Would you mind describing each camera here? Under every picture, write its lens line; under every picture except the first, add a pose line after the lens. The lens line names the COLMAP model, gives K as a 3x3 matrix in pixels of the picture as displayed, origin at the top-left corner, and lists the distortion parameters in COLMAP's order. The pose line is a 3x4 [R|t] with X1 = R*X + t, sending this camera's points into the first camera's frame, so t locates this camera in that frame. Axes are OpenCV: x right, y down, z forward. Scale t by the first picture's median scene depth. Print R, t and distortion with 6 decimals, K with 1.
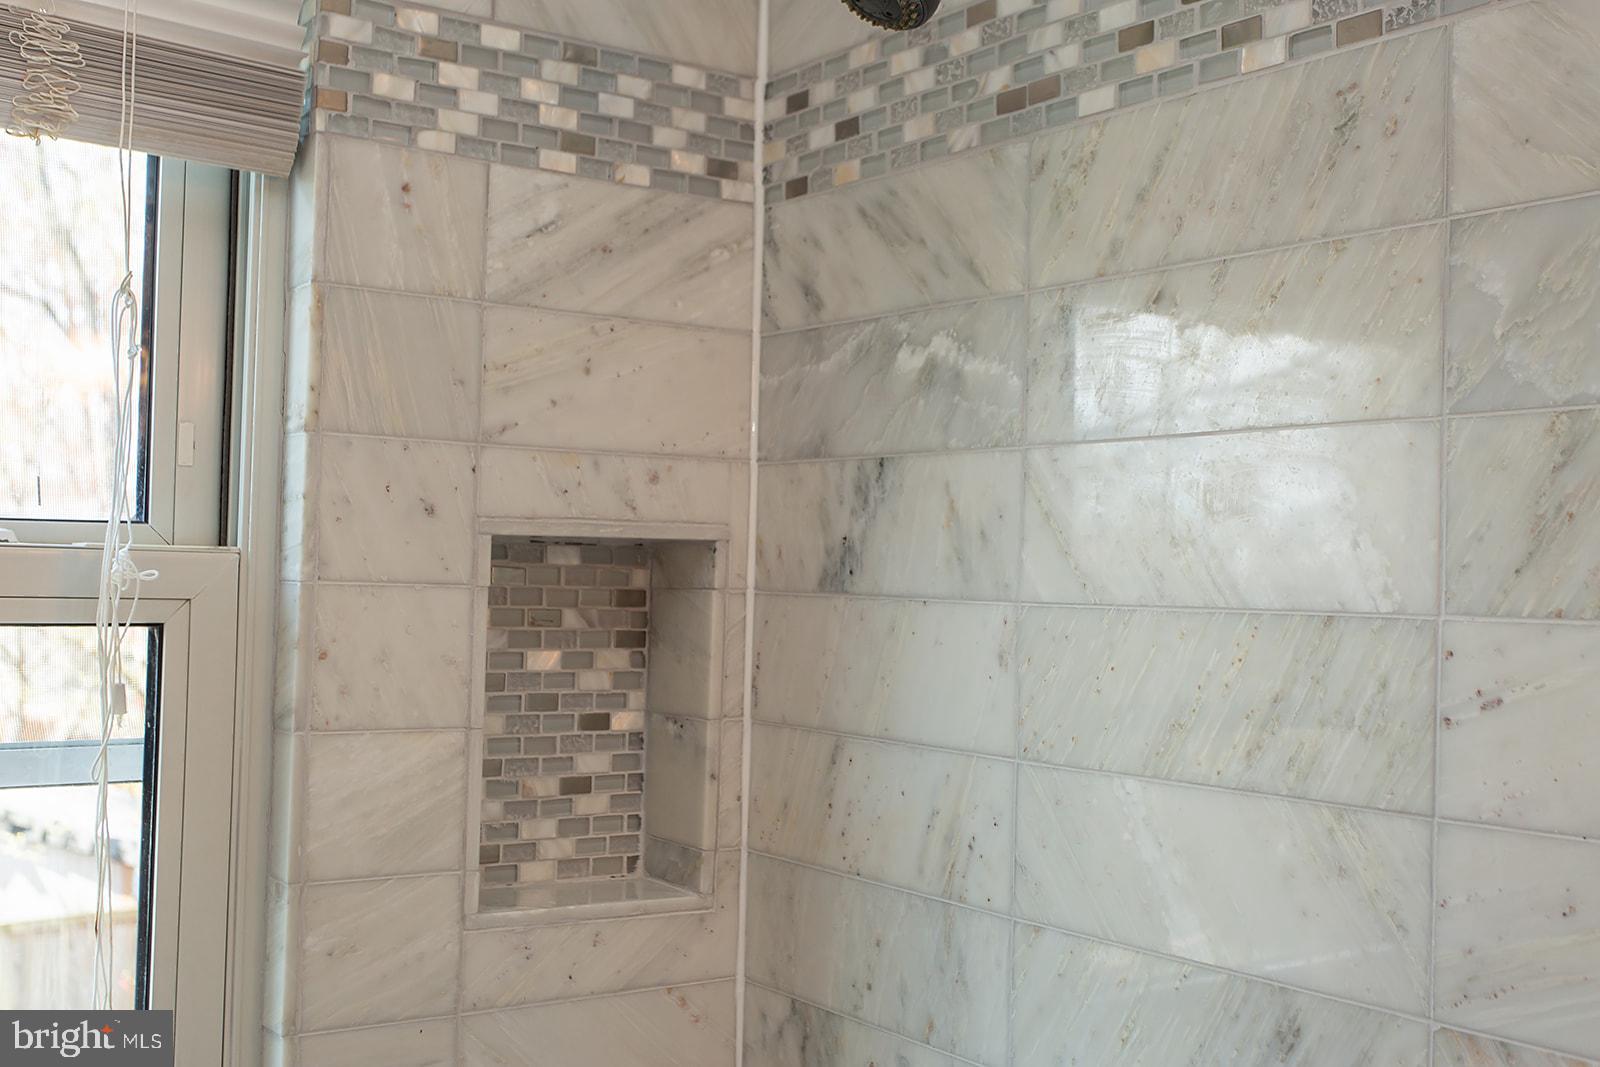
lens RADIAL K [[1802.8, 0, 800.0], [0, 1802.8, 533.5], [0, 0, 1]] dist [0.006406, 0.000681]
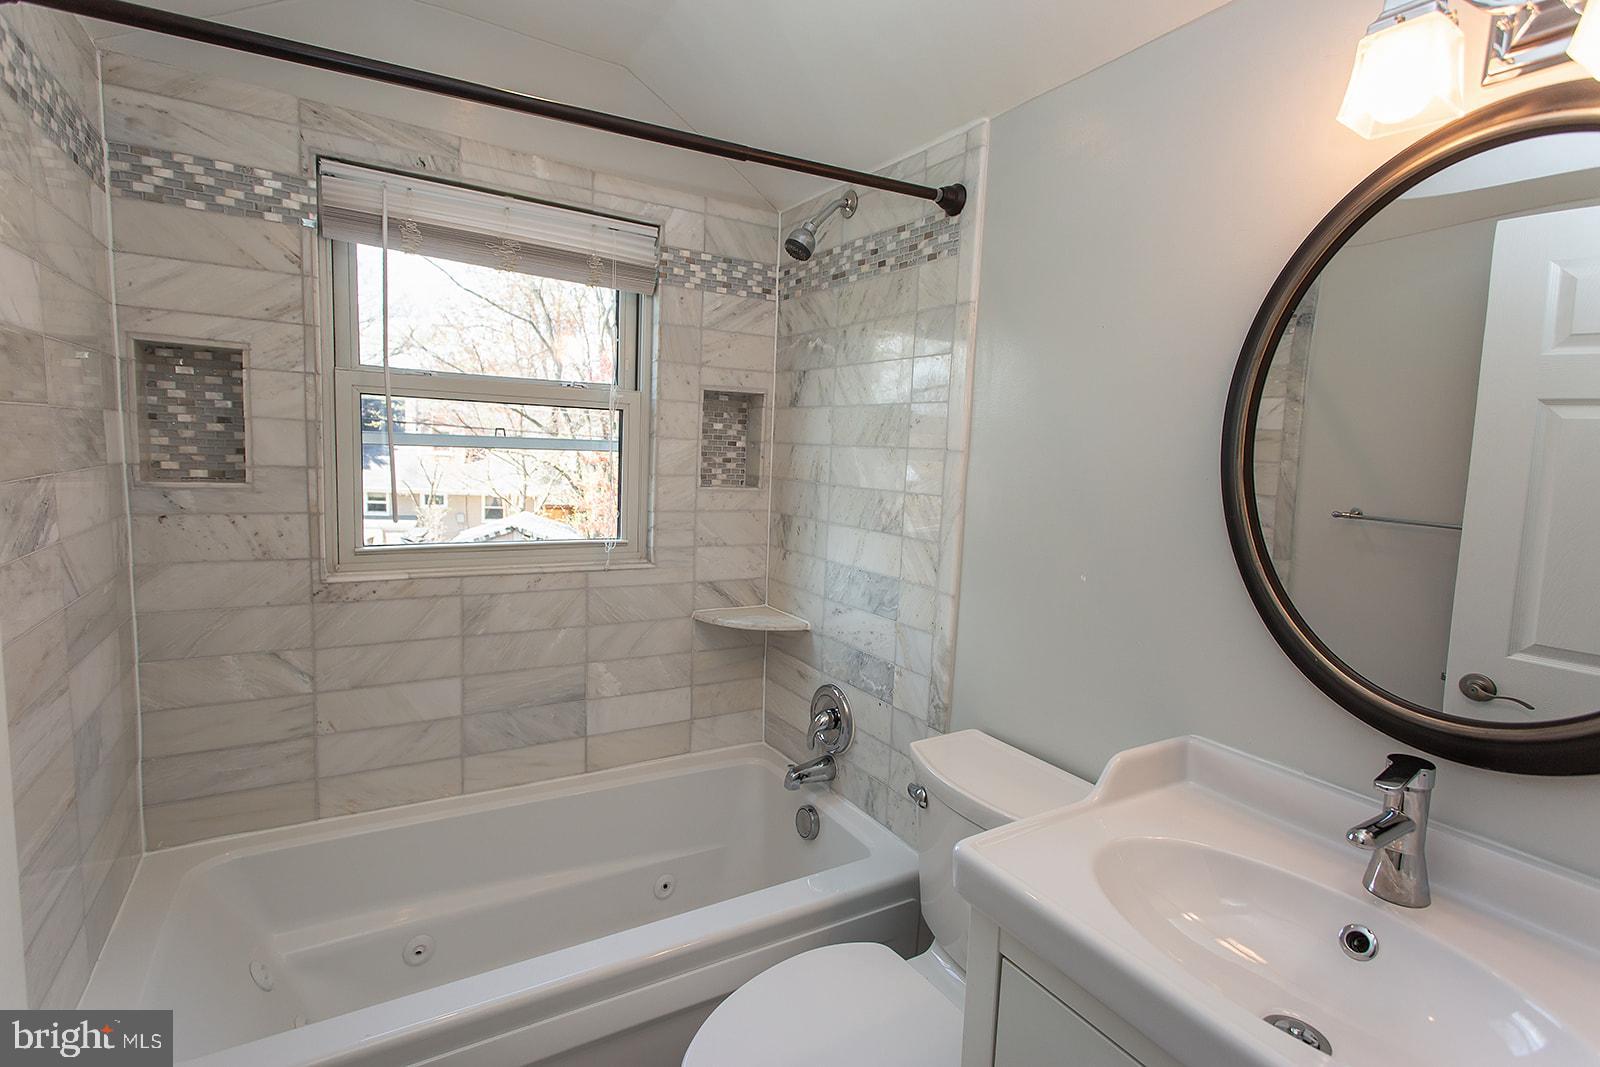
lens RADIAL K [[759.7, 0, 793.9], [0, 759.7, 528.0], [0, 0, 1]] dist [0.000752, 0.001769]
pose [[0.997656, 0.025309, -0.063579, 0.130650], [-0.016534, 0.990716, 0.134936, 0.069891], [0.066404, -0.133569, 0.988812, -0.629321]]
